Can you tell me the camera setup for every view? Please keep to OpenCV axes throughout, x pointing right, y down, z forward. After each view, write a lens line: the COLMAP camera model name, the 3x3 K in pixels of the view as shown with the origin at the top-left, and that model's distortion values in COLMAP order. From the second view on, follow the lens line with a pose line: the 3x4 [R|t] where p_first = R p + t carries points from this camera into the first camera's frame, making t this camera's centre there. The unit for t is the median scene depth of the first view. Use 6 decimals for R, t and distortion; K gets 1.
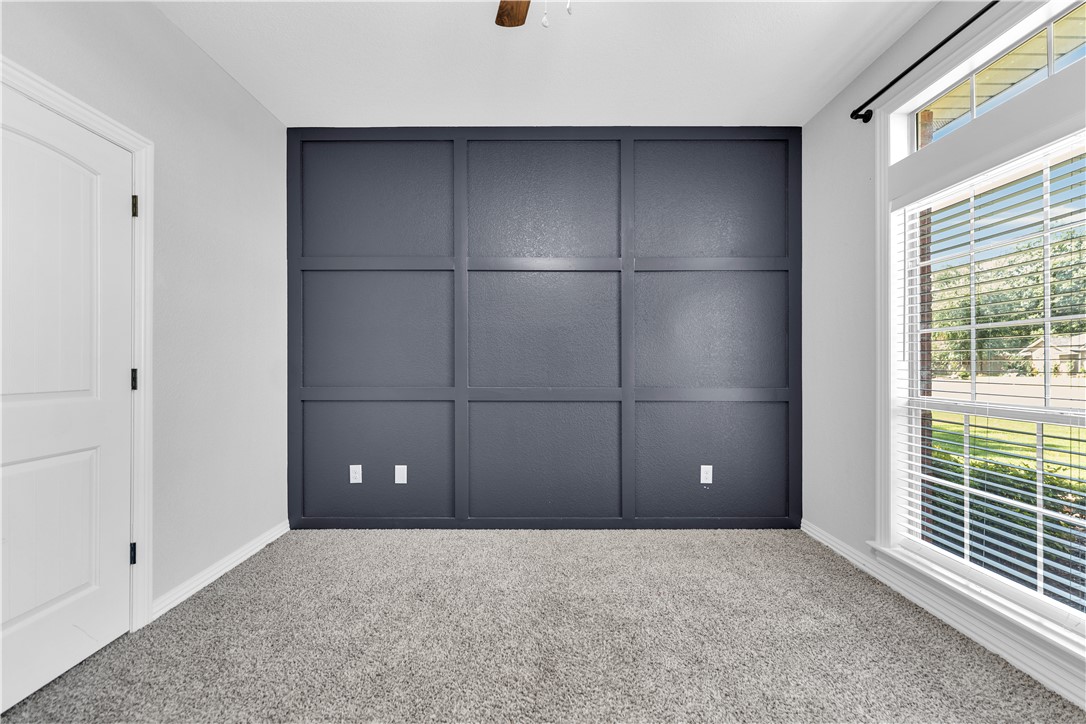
lens RADIAL K [[440.5, 0, 538.8], [0, 440.5, 363.5], [0, 0, 1]] dist [0.005326, -0.001127]
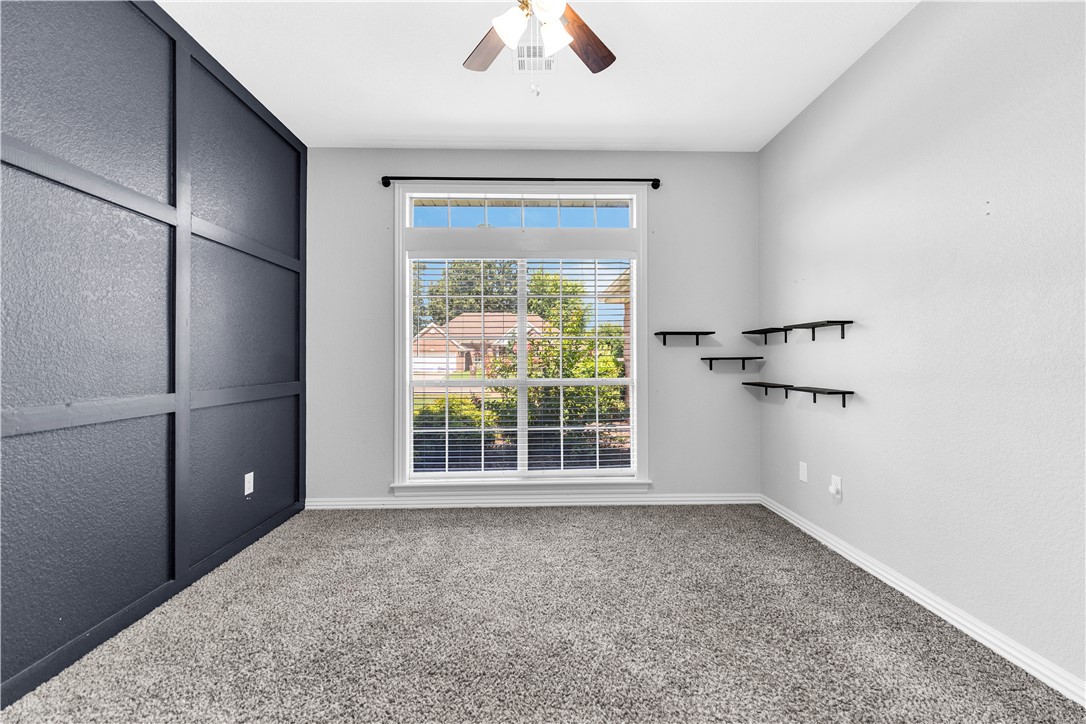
lens RADIAL K [[440.5, 0, 539.3], [0, 440.5, 358.3], [0, 0, 1]] dist [0.005326, -0.001127]
pose [[-0.024746, 0.006135, 0.999675, -0.643556], [0.005385, 0.999967, -0.006003, 0.009139], [-0.999679, 0.005235, -0.024778, 0.533212]]
